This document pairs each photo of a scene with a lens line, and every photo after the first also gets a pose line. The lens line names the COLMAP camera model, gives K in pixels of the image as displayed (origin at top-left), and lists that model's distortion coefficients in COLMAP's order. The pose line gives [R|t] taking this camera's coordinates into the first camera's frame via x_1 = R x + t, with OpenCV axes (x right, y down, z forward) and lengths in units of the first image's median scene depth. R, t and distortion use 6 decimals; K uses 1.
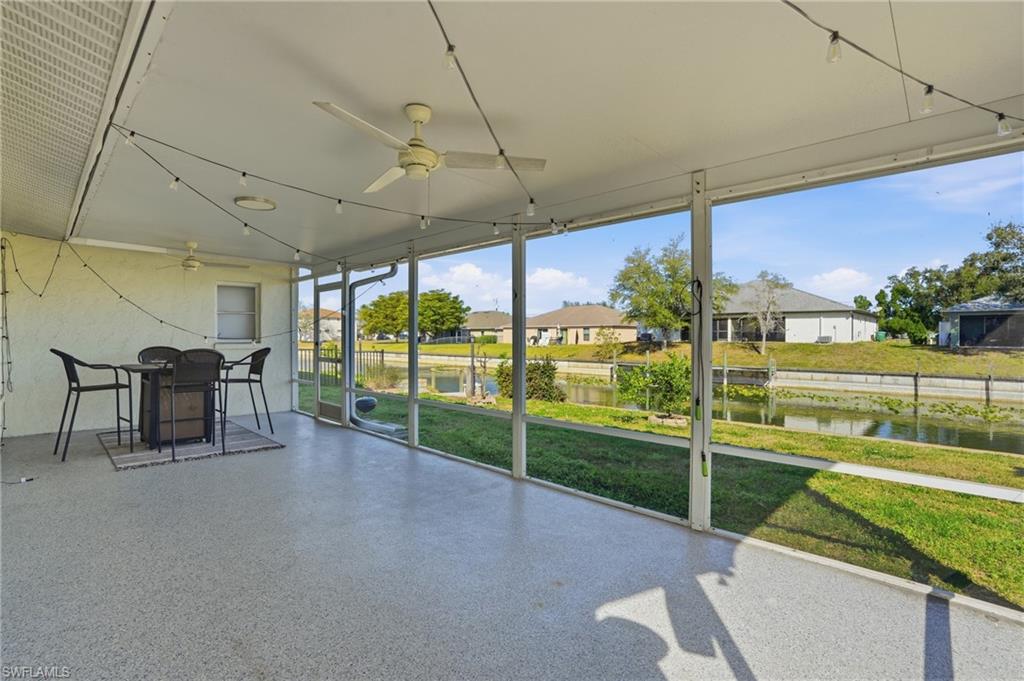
lens RADIAL K [[471.5, 0, 511.5], [0, 471.5, 332.3], [0, 0, 1]] dist [-0.040276, 0.012774]
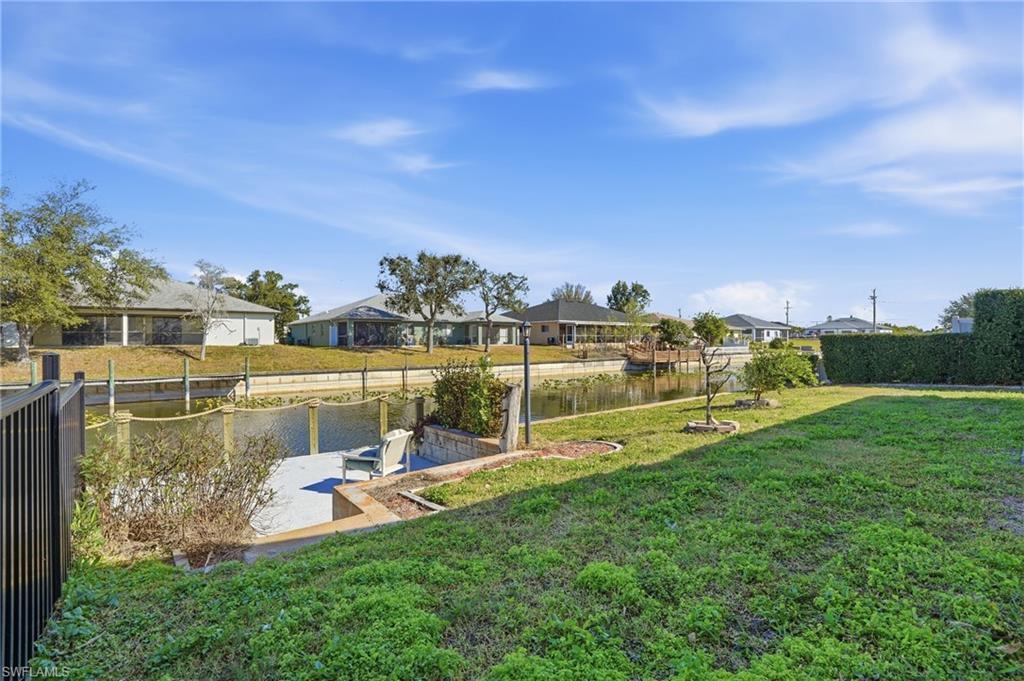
lens RADIAL K [[476.3, 0, 514.2], [0, 476.3, 335.1], [0, 0, 1]] dist [-0.040694, 0.012608]
pose [[0.122514, 0.009790, 0.992419, -0.195567], [-0.002451, 0.999951, -0.009561, 0.008231], [-0.992464, -0.001261, 0.122532, 0.302762]]
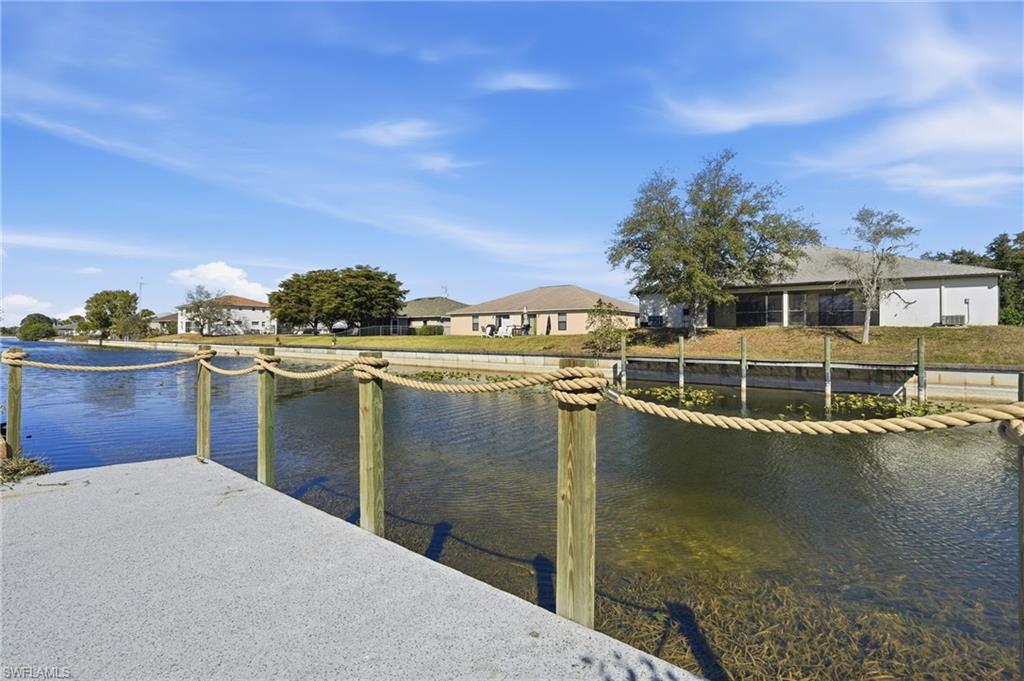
lens RADIAL K [[471.5, 0, 511.5], [0, 471.5, 332.3], [0, 0, 1]] dist [-0.040276, 0.012774]
pose [[0.995249, 0.008446, 0.096992, 0.011171], [-0.008258, 0.999963, -0.002341, 0.033120], [-0.097008, 0.001529, 0.995282, 0.381052]]
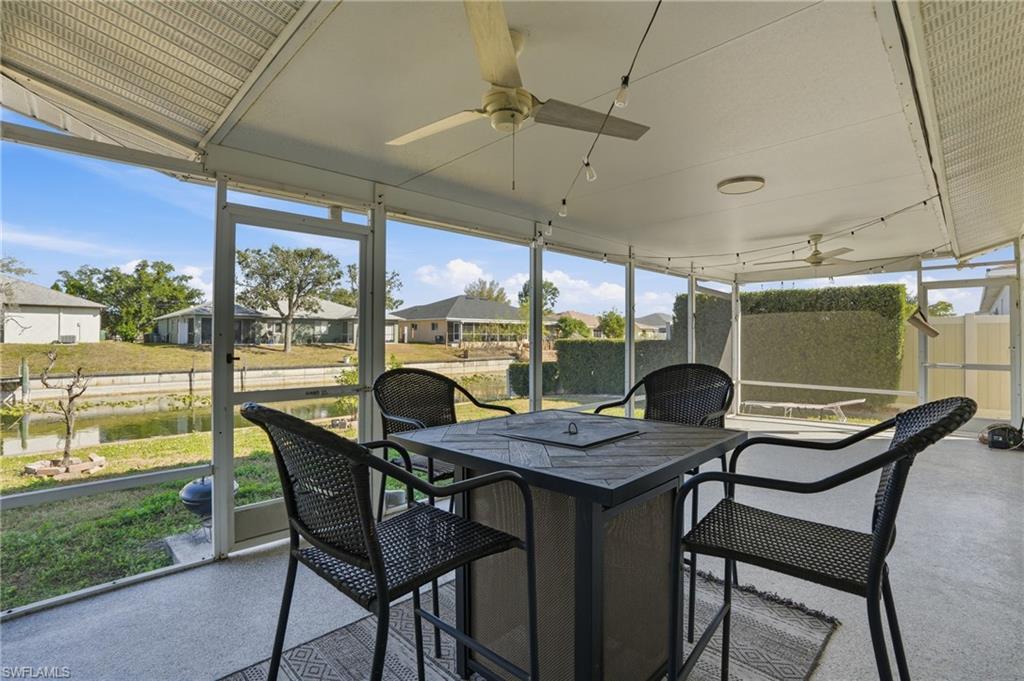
lens RADIAL K [[476.3, 0, 514.2], [0, 476.3, 335.1], [0, 0, 1]] dist [-0.040694, 0.012608]
pose [[0.028311, 0.002339, 0.999596, -0.140824], [-0.009245, 0.999955, -0.002078, 0.001530], [-0.999556, -0.009182, 0.028331, 0.131162]]
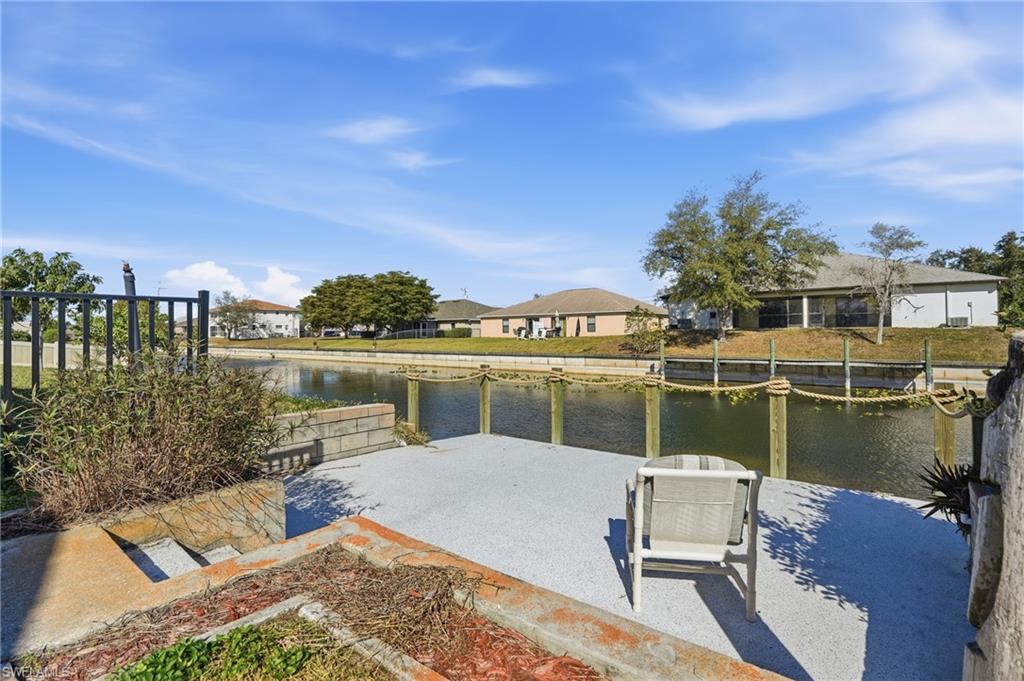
lens RADIAL K [[476.3, 0, 514.2], [0, 476.3, 335.1], [0, 0, 1]] dist [-0.040694, 0.012608]
pose [[0.995767, -0.005232, 0.091760, -0.059652], [0.004576, 0.999962, 0.007355, 0.023490], [-0.091795, -0.006904, 0.995754, 0.311249]]
